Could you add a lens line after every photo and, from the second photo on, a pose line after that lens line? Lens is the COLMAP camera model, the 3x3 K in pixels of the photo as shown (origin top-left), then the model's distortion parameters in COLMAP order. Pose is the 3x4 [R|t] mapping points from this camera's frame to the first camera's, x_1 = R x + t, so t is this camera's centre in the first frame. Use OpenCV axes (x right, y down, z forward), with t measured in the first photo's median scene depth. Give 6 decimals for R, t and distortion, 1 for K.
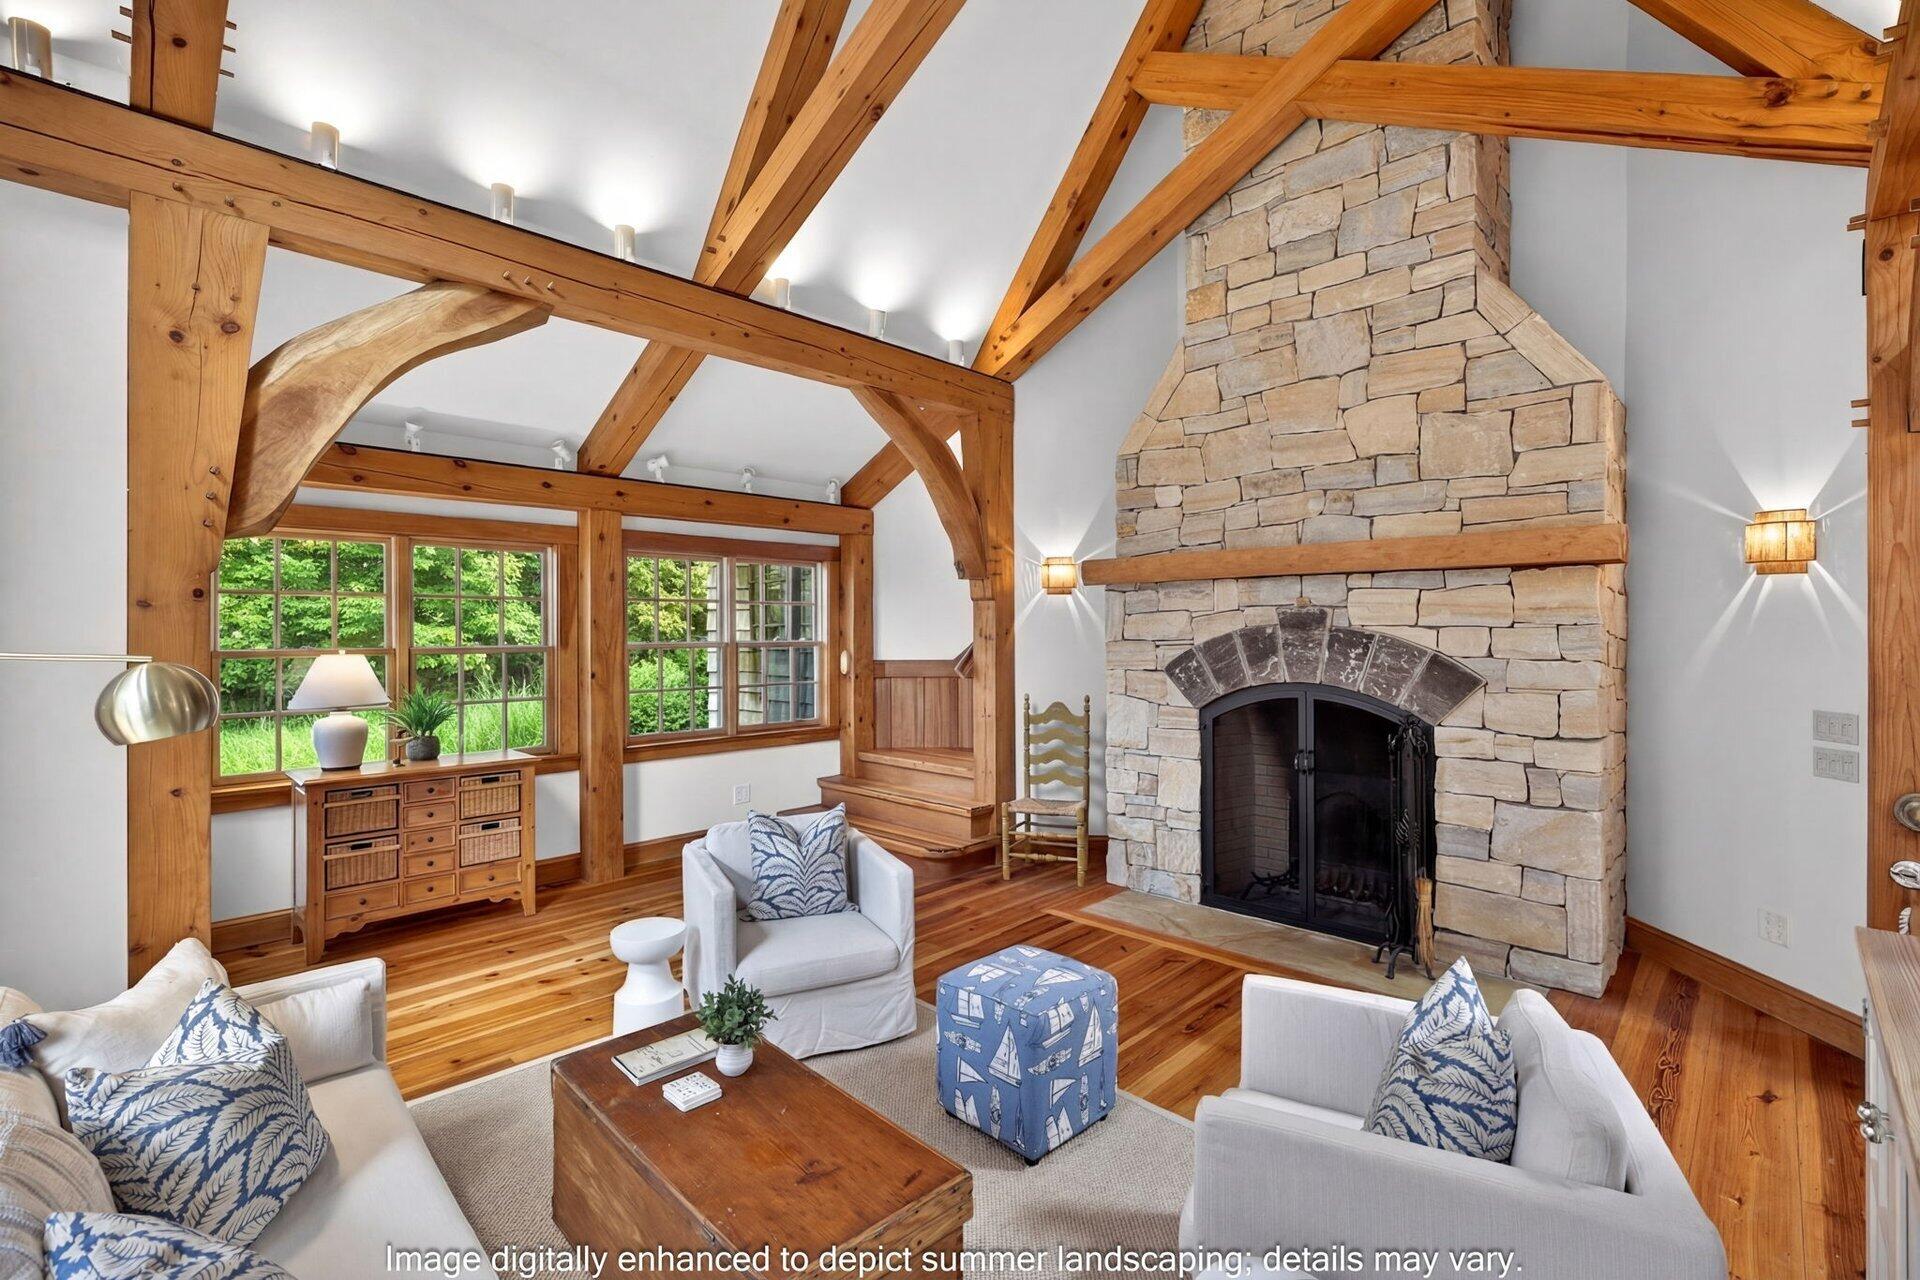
lens RADIAL K [[840.1, 0, 959.3], [0, 840.1, 597.2], [0, 0, 1]] dist [0.001343, 0.000217]
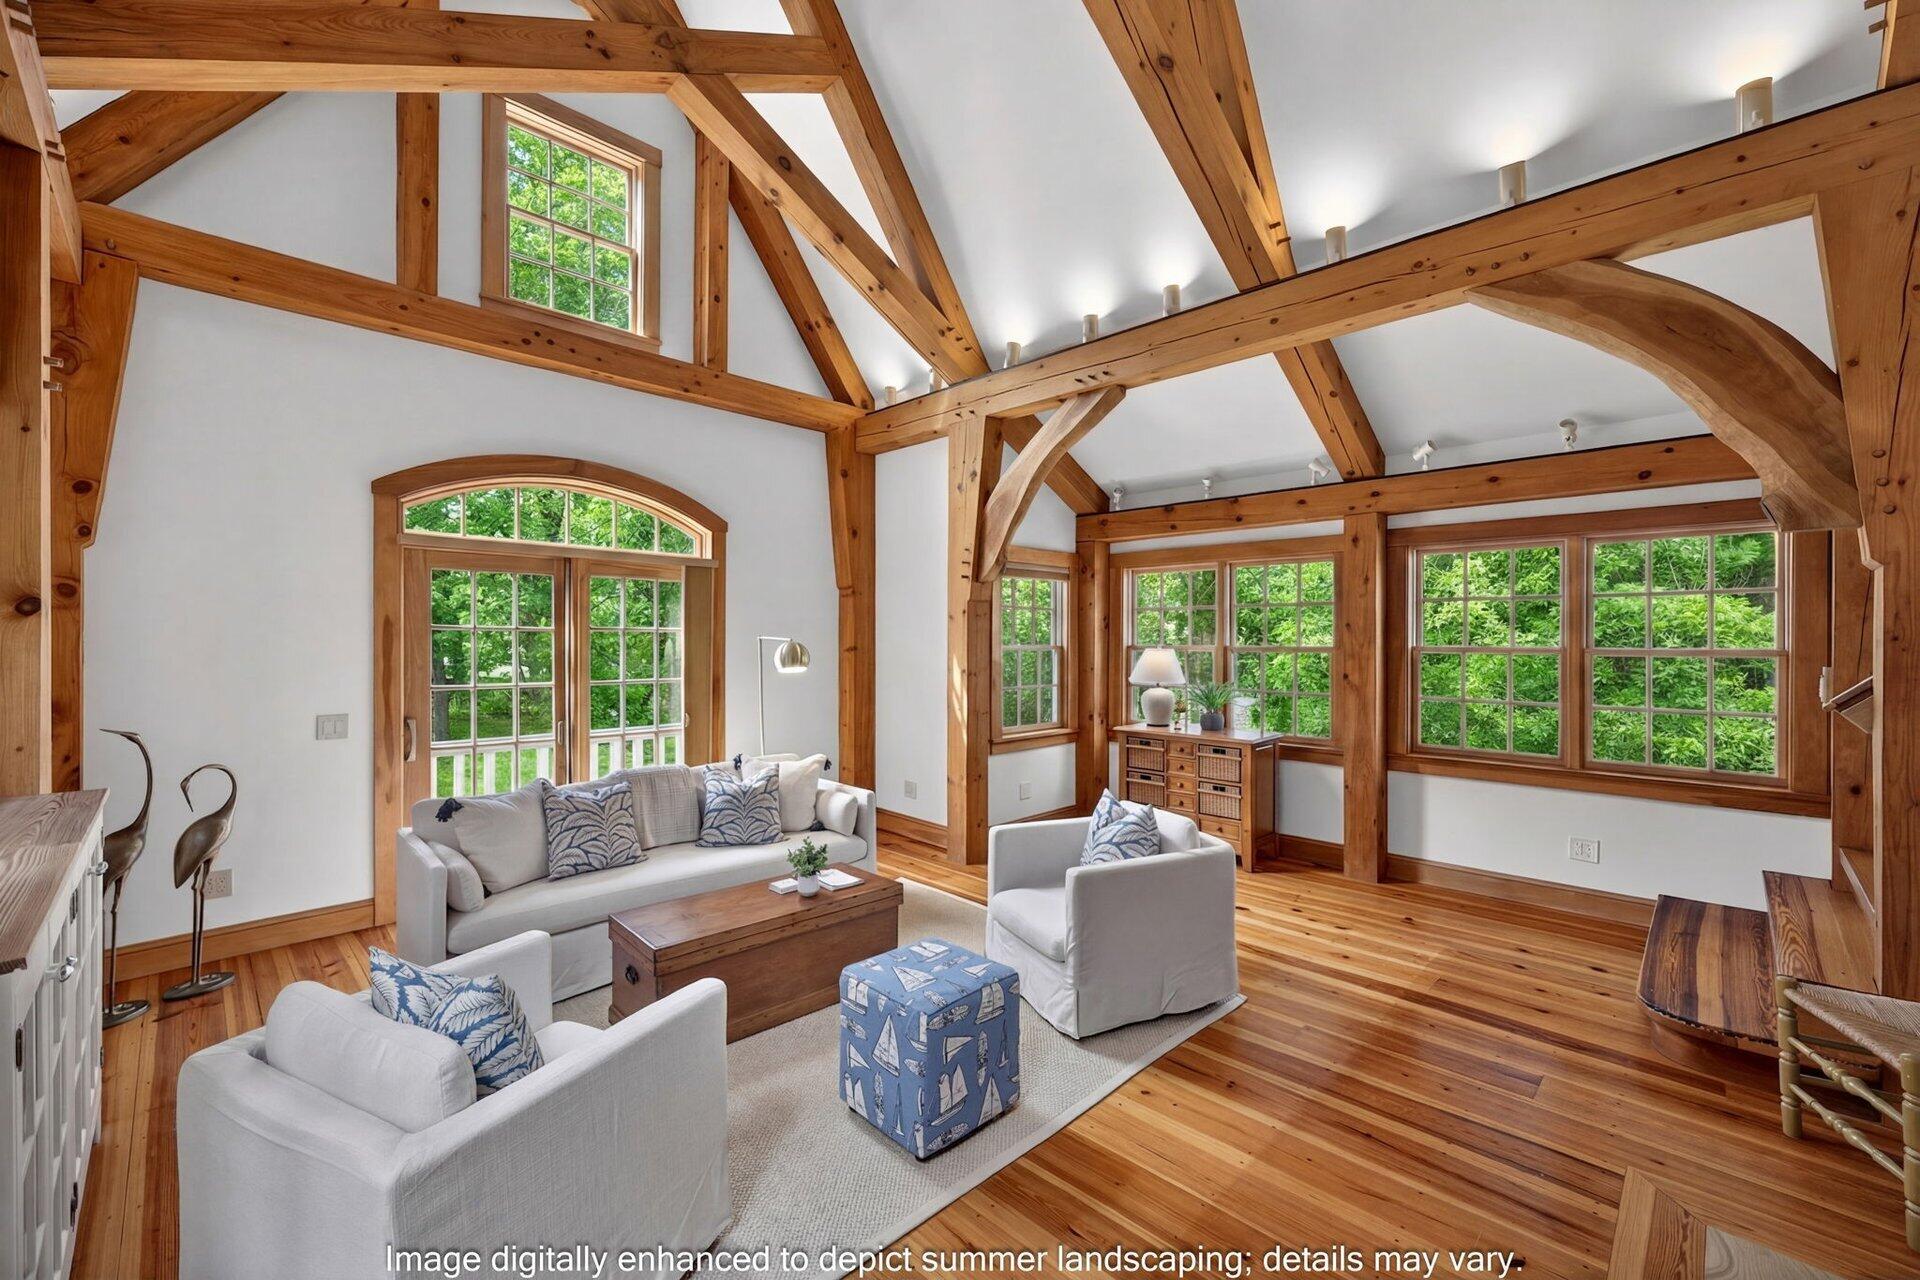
lens RADIAL K [[767.1, 0, 960.0], [0, 767.1, 640.0], [0, 0, 1]] dist [0.000324, 0.000205]
pose [[0.023257, 0.012403, -0.999653, 0.490997], [0.040379, 0.999095, 0.013336, 0.015607], [0.998914, -0.040676, 0.022735, 0.501766]]
